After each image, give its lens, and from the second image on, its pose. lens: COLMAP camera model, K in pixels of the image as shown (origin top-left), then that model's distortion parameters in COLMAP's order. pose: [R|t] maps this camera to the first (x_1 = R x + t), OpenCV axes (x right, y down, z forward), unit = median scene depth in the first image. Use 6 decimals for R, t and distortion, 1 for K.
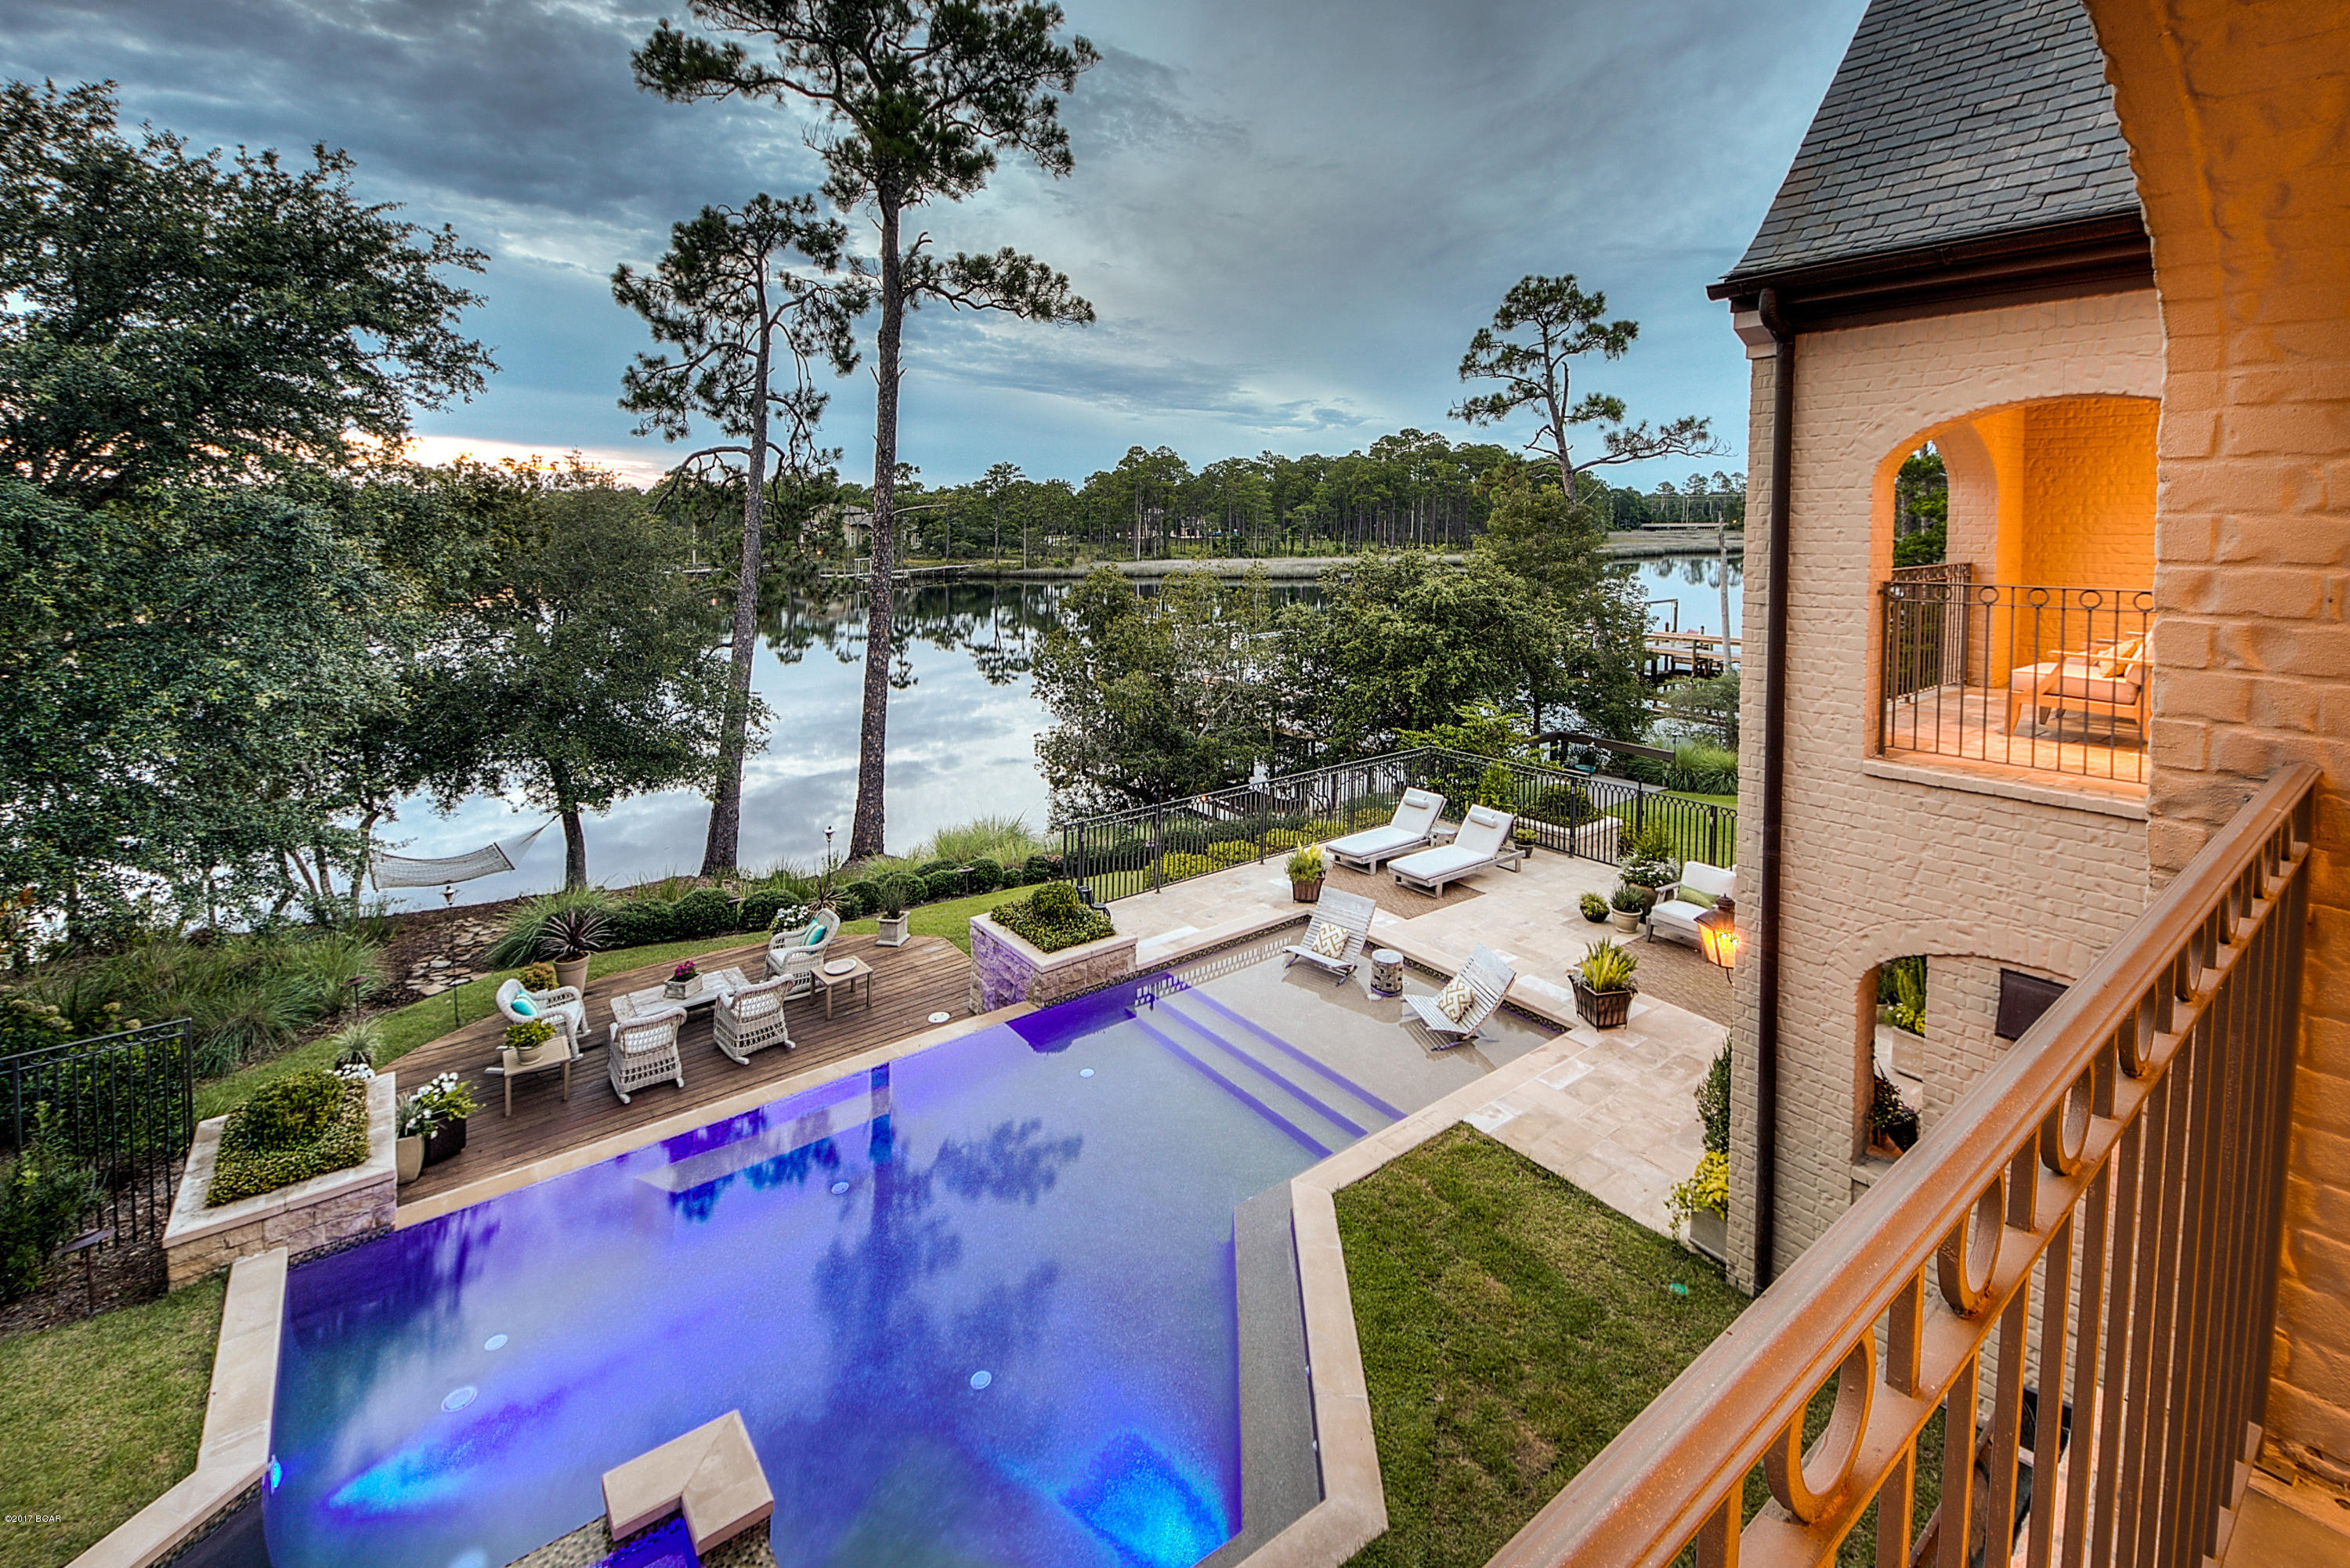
lens RADIAL K [[1029.6, 0, 1178.6], [0, 1029.6, 802.6], [0, 0, 1]] dist [0.045556, -0.031273]
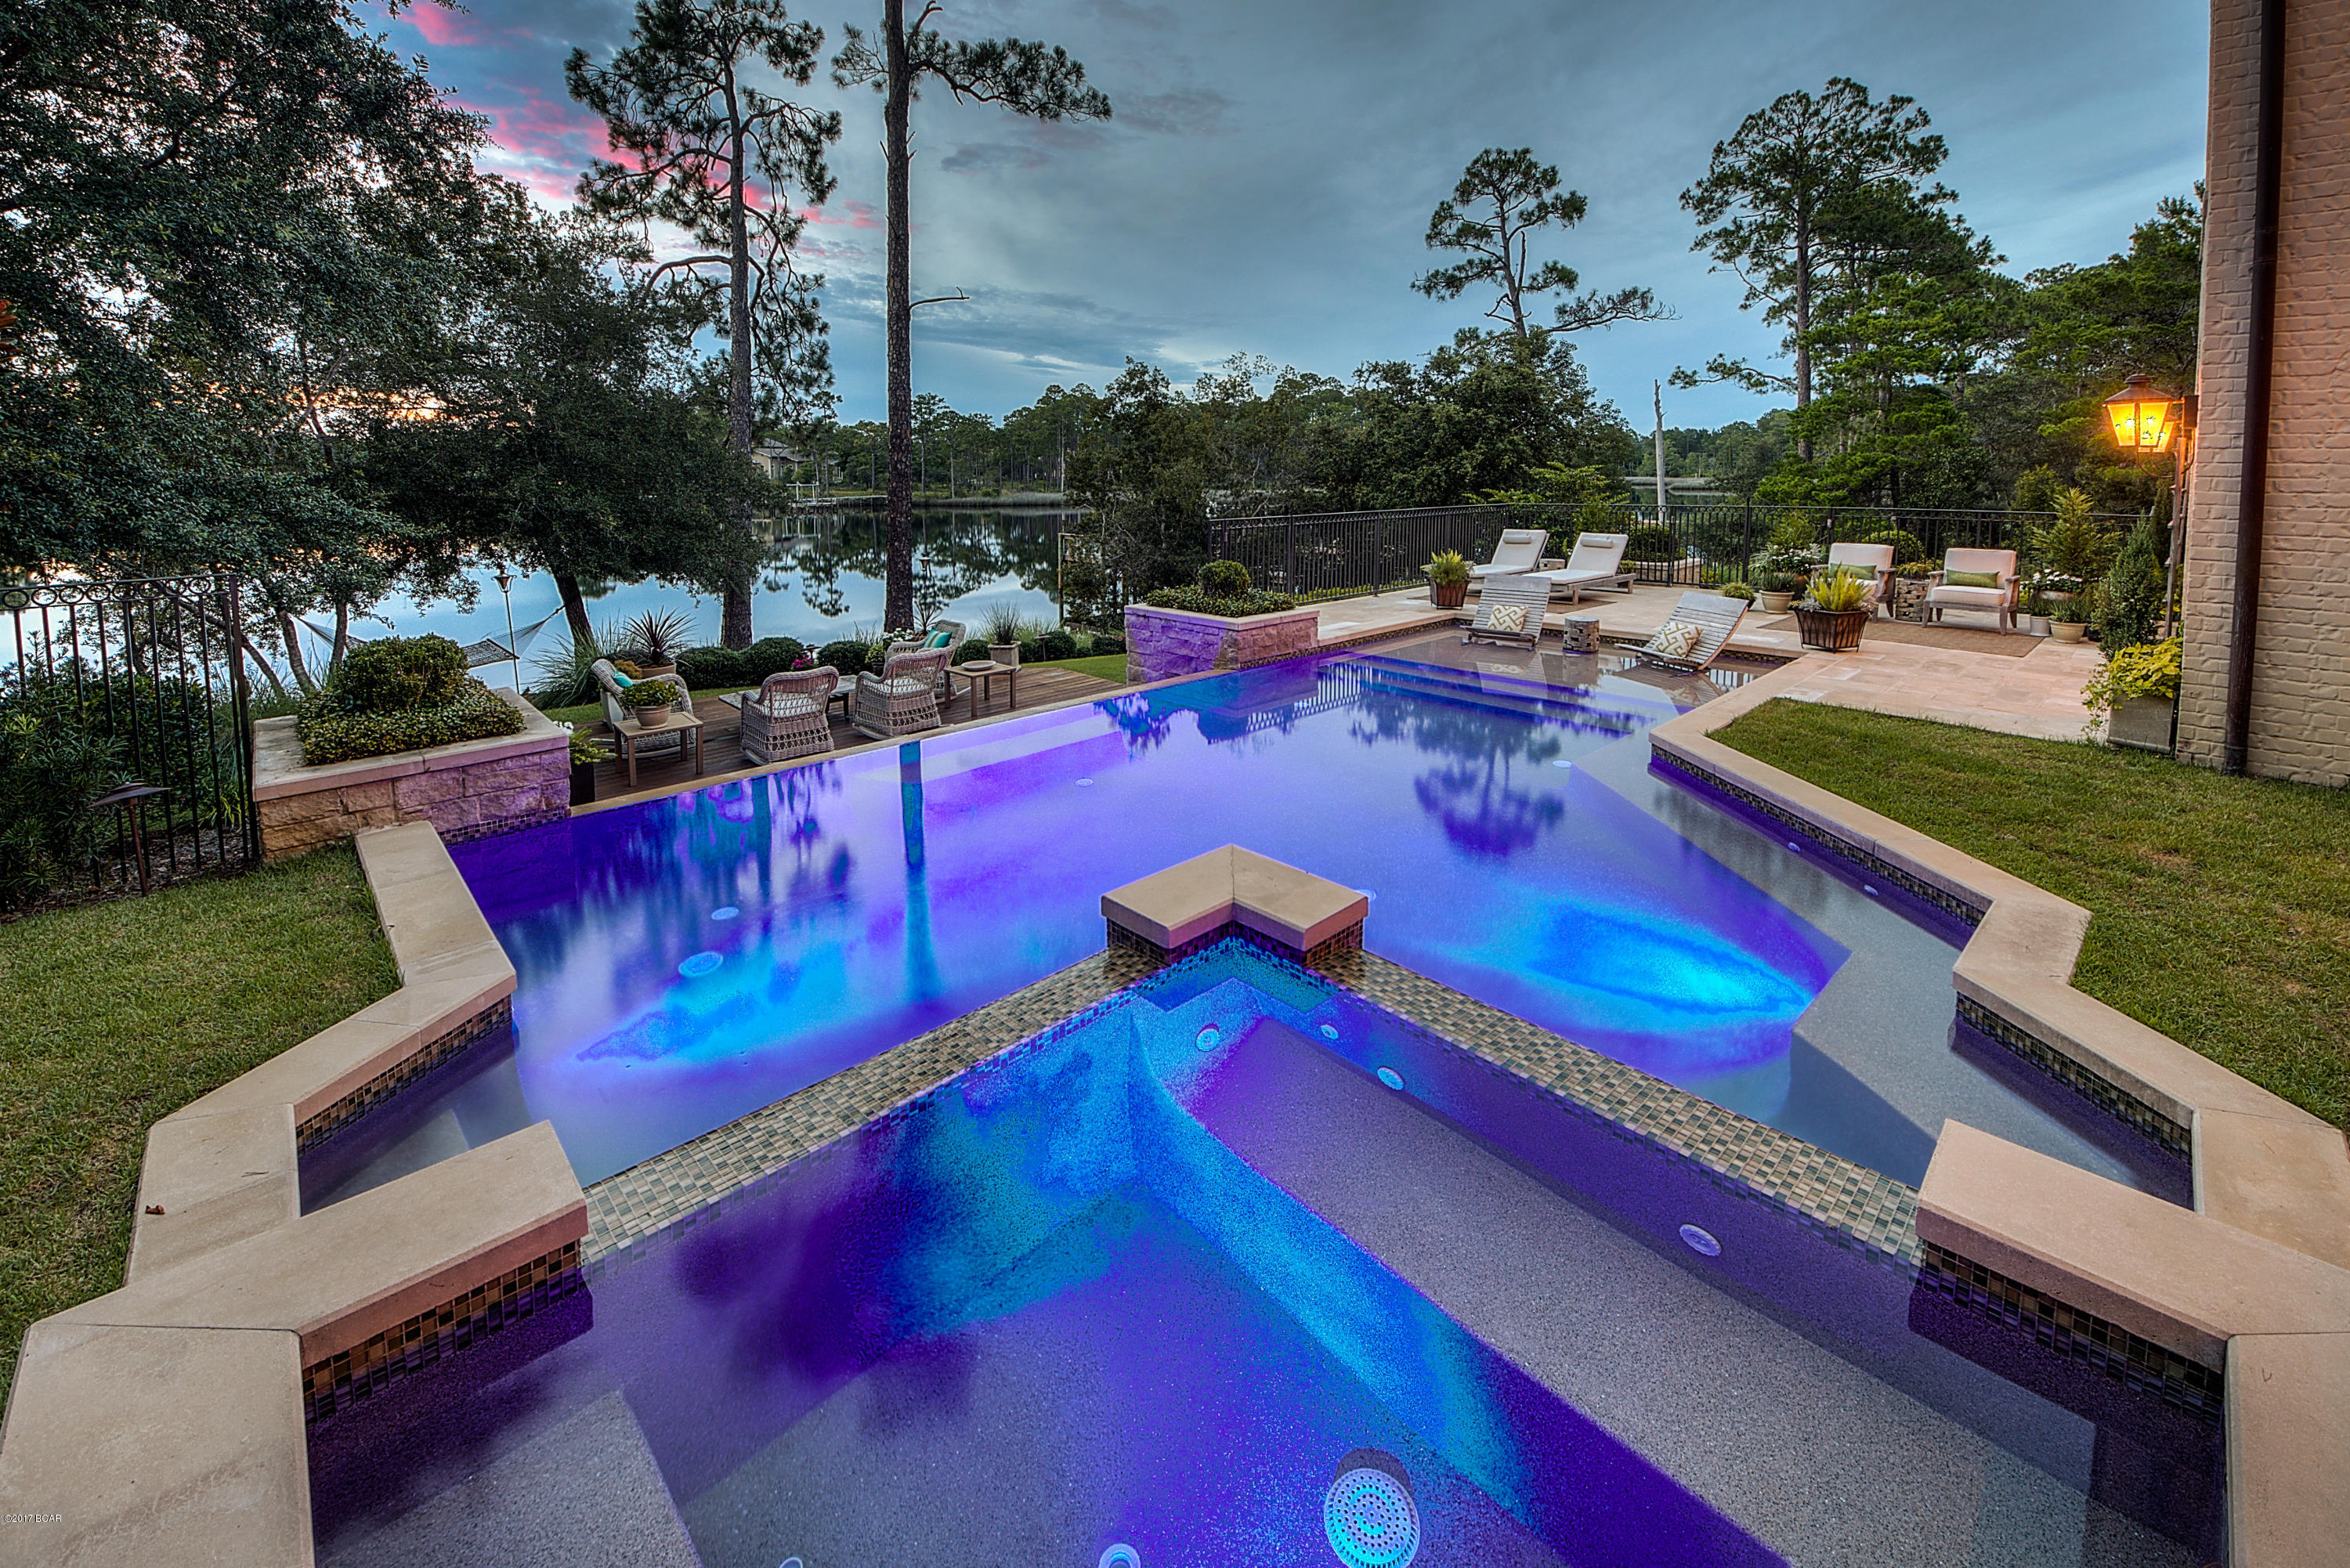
lens RADIAL K [[930.7, 0, 1222.2], [0, 930.7, 778.4], [0, 0, 1]] dist [0.055639, -0.038372]
pose [[0.990684, -0.030096, 0.132817, -0.084988], [0.023246, 0.998333, 0.052827, 0.082348], [-0.134185, -0.049248, 0.989732, 0.057474]]
